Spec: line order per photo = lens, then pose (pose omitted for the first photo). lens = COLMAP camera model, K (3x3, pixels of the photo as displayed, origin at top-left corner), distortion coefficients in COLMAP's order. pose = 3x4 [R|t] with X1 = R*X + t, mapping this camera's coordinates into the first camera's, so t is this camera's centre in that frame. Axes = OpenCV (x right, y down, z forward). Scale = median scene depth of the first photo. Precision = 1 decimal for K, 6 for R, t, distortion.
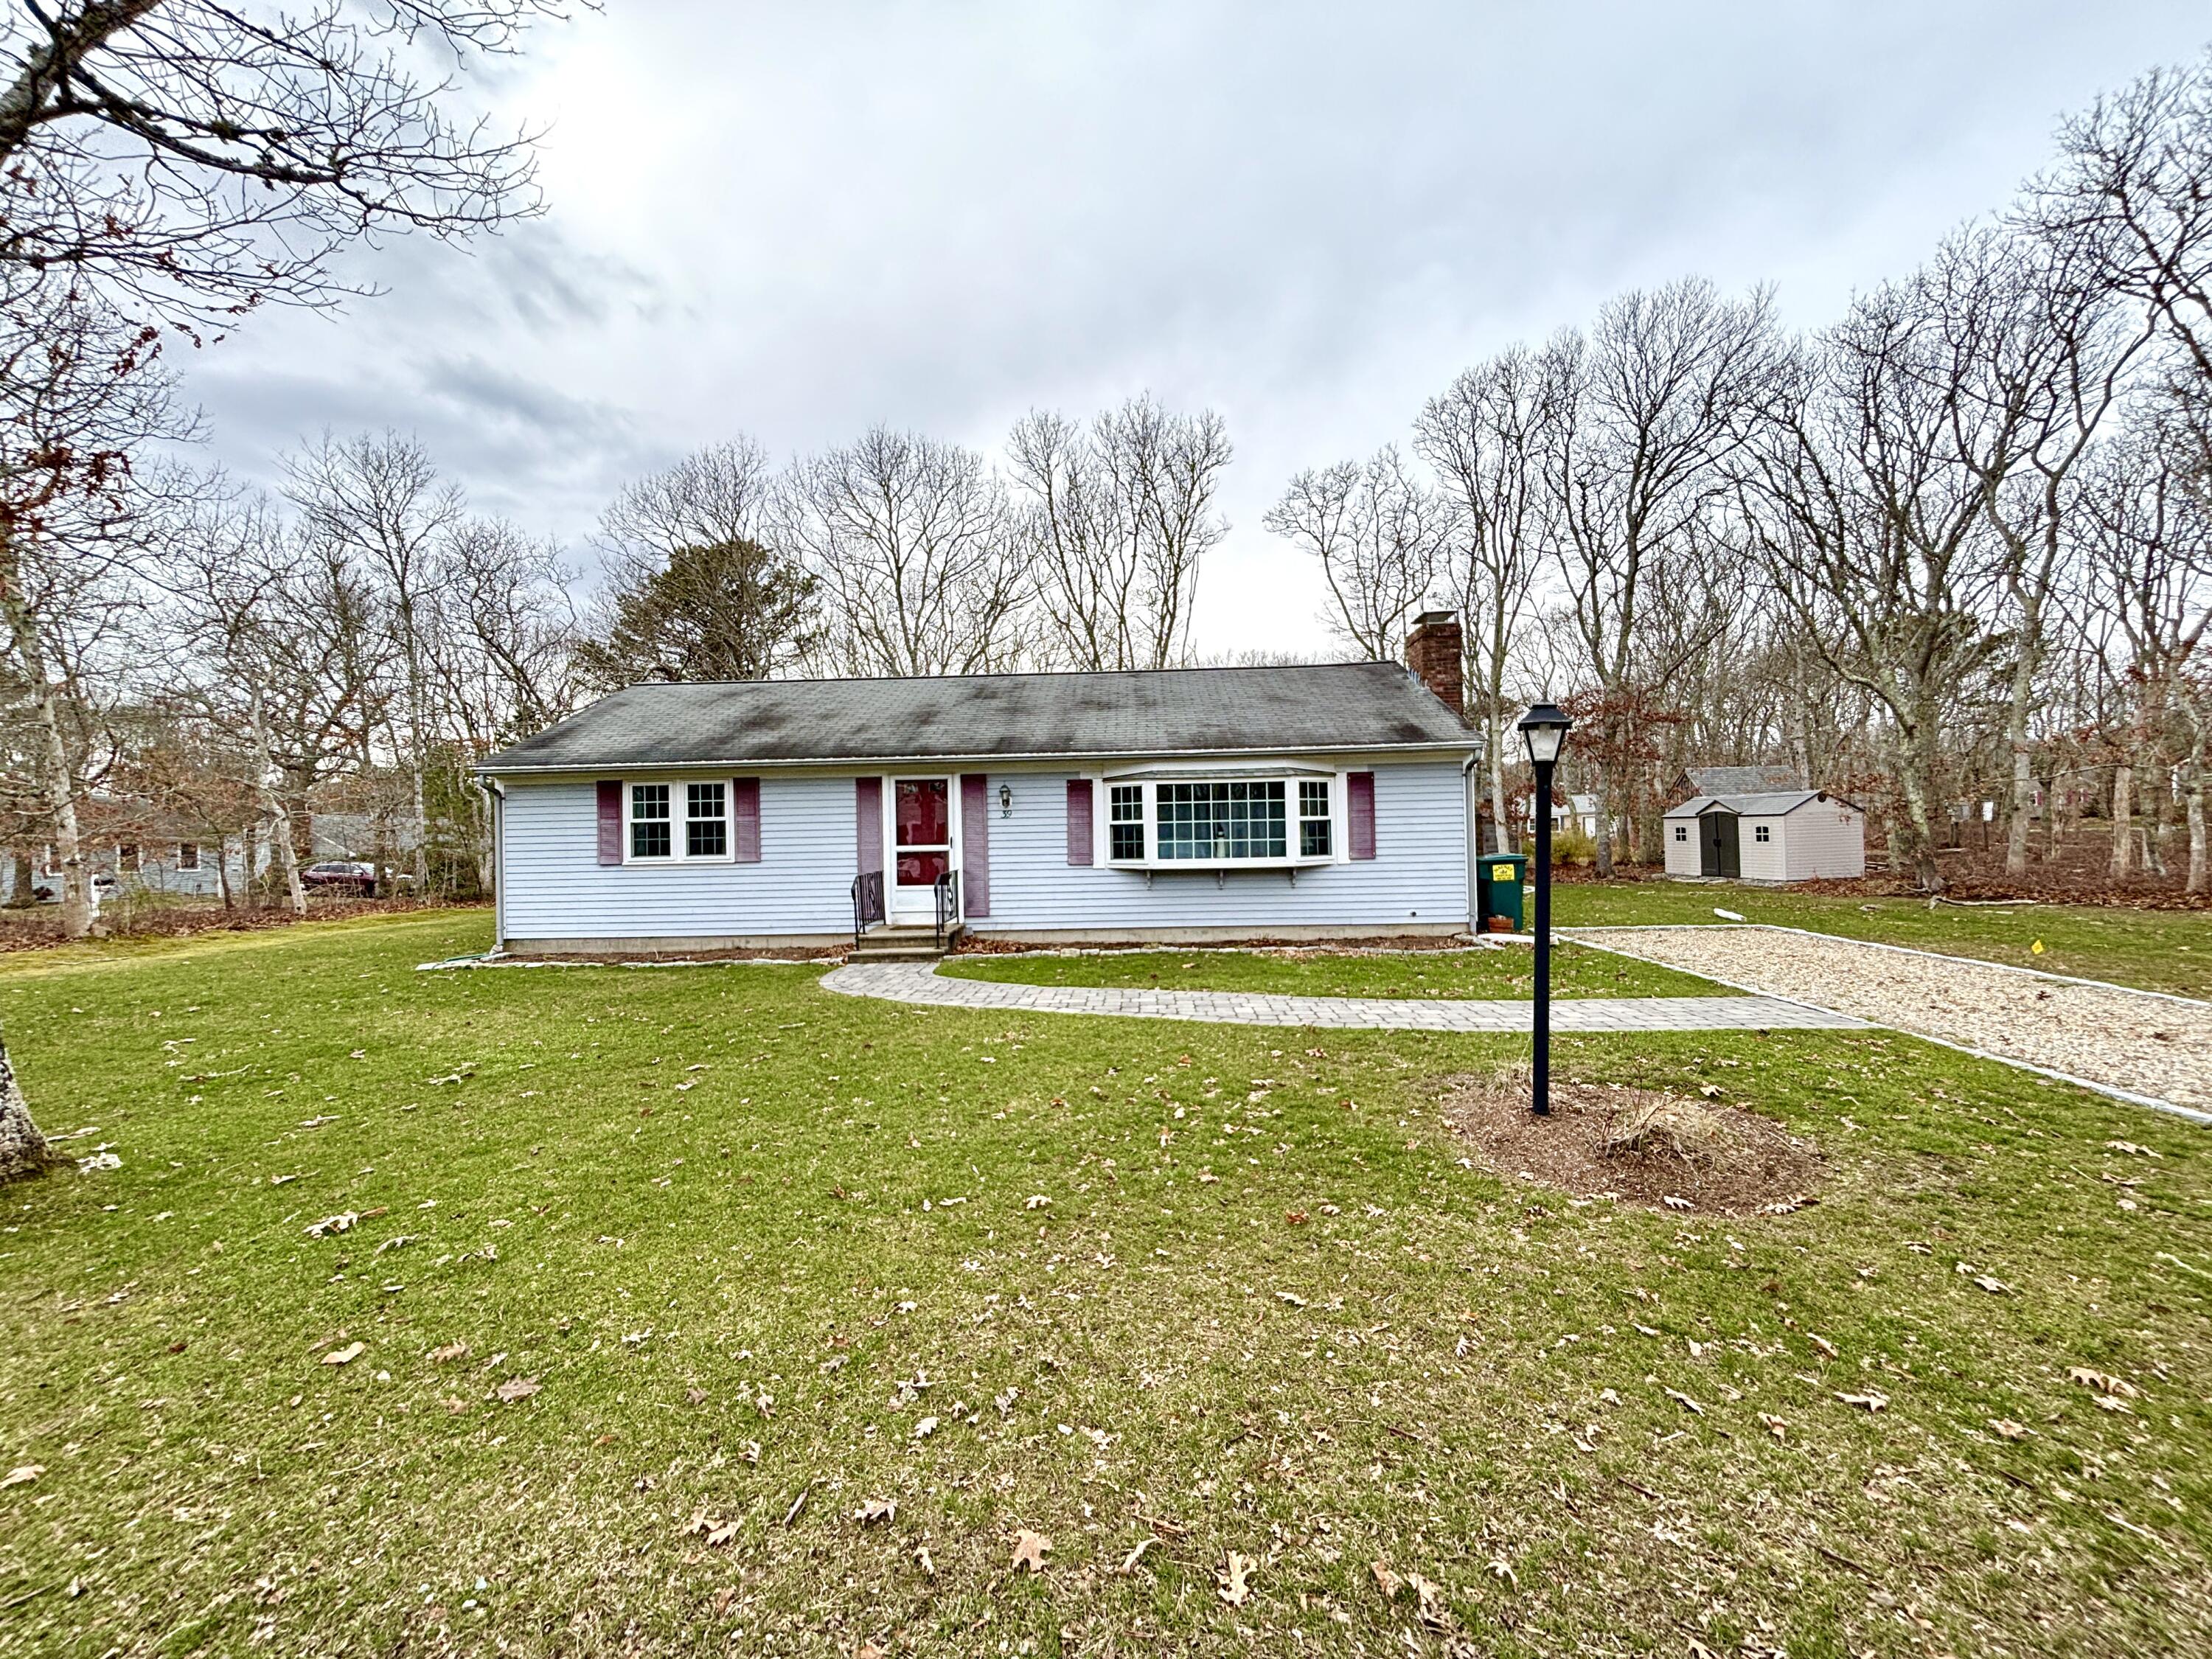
lens RADIAL K [[885.1, 0, 1106.0], [0, 885.1, 829.5], [0, 0, 1]] dist [0.000499, -0.000003]
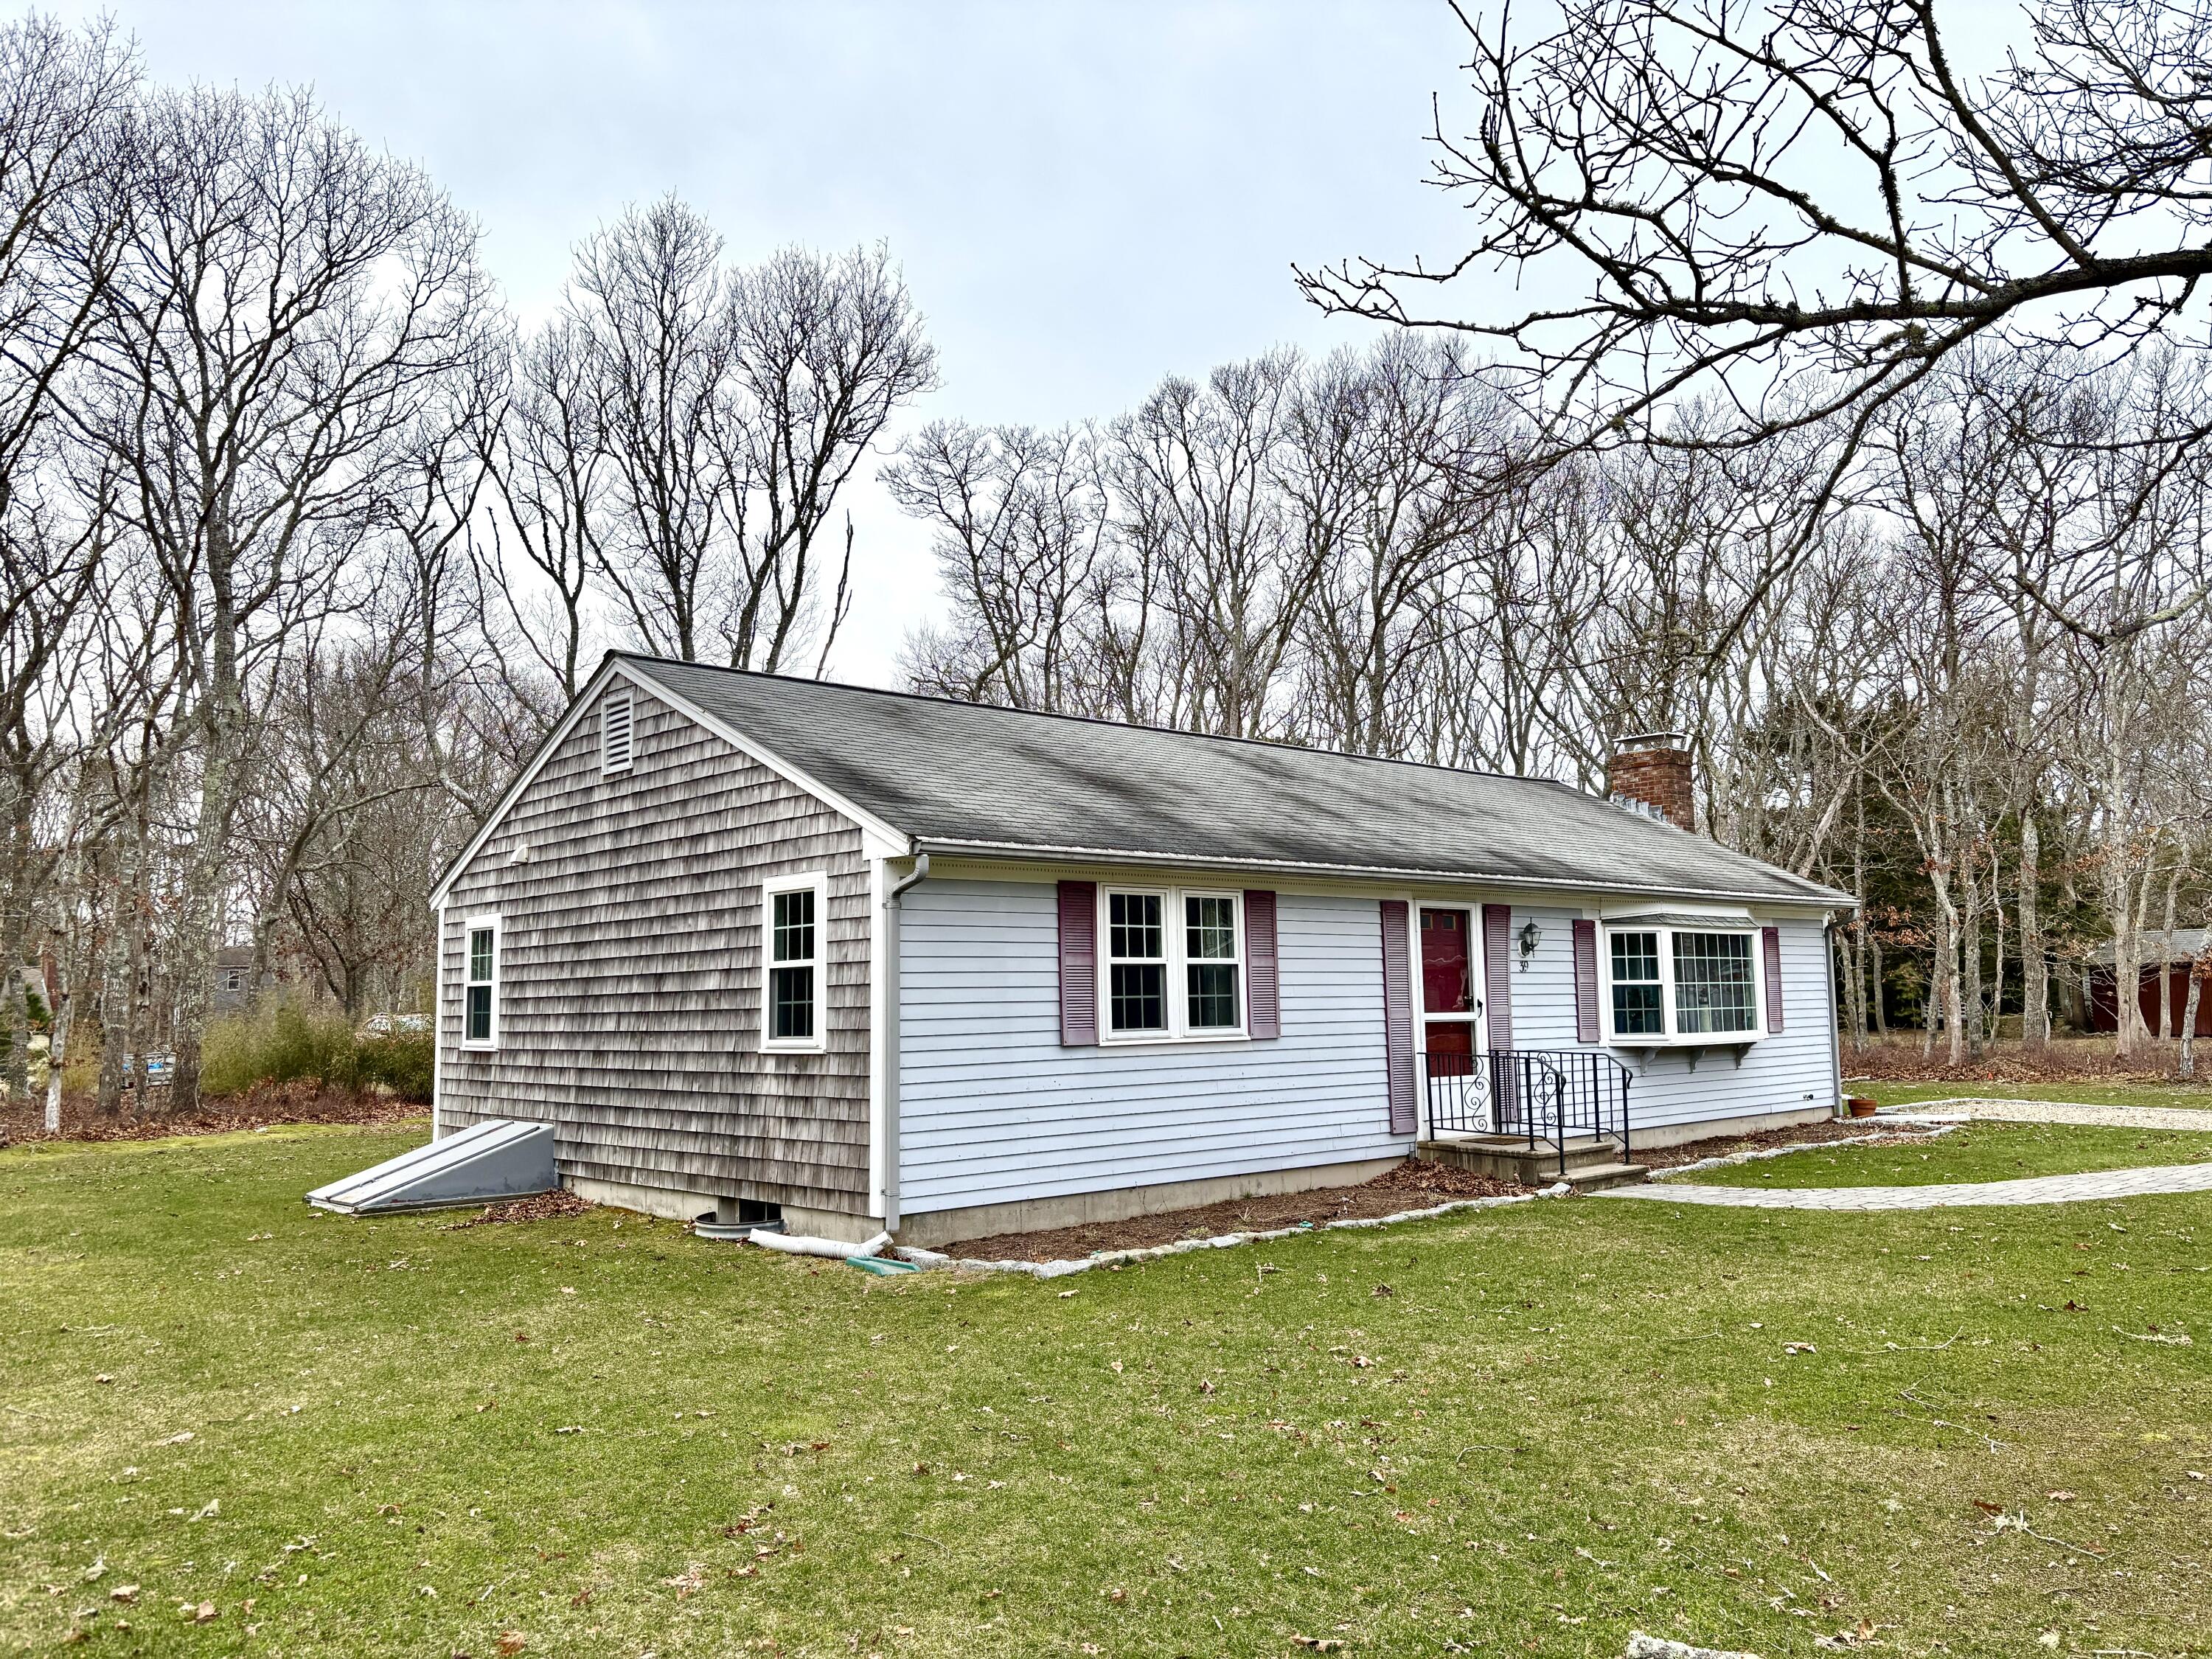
lens RADIAL K [[1739.4, 0, 1106.0], [0, 1739.4, 829.5], [0, 0, 1]] dist [0.007739, 0.001105]
pose [[0.719291, 0.080432, 0.690037, -1.263237], [-0.008694, 0.994240, -0.106828, 0.023207], [-0.694655, 0.070841, 0.715847, 0.265184]]
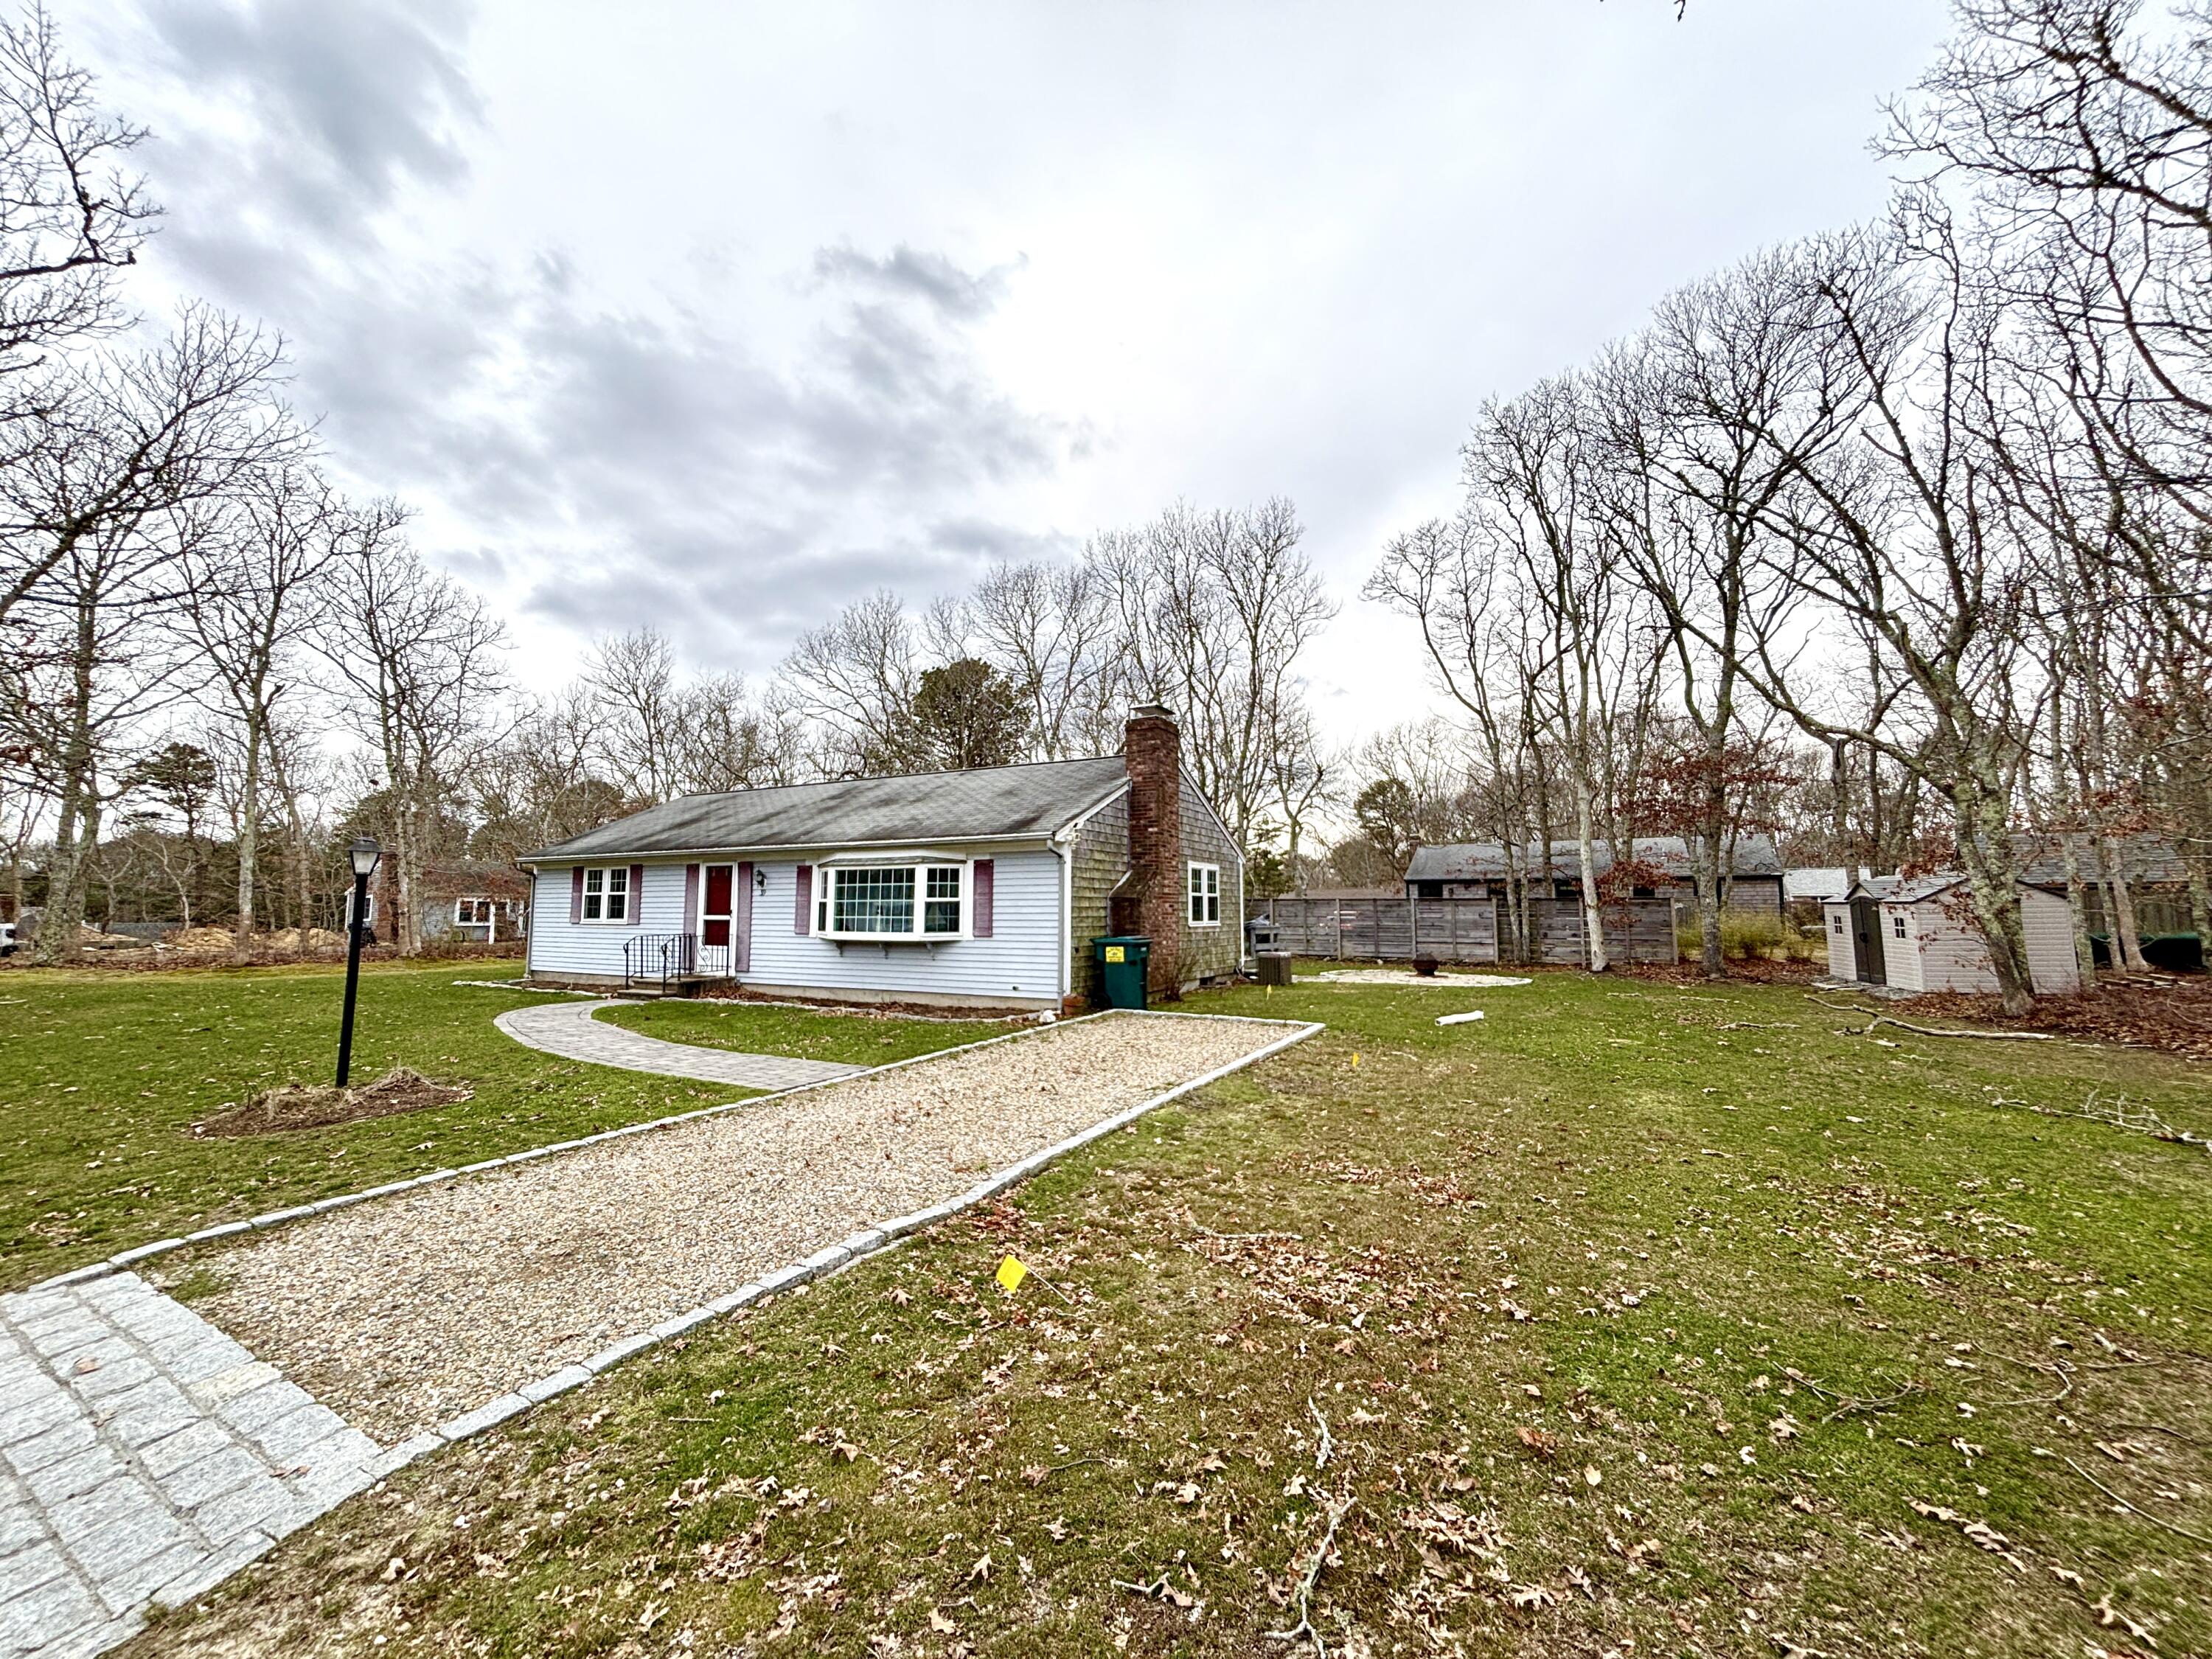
lens RADIAL K [[885.1, 0, 1106.0], [0, 885.1, 829.5], [0, 0, 1]] dist [0.000499, -0.000003]
pose [[0.893133, -0.019470, -0.449370, 0.921738], [-0.016130, 0.997034, -0.075259, -0.020216], [0.449502, 0.074465, 0.890170, 0.063158]]
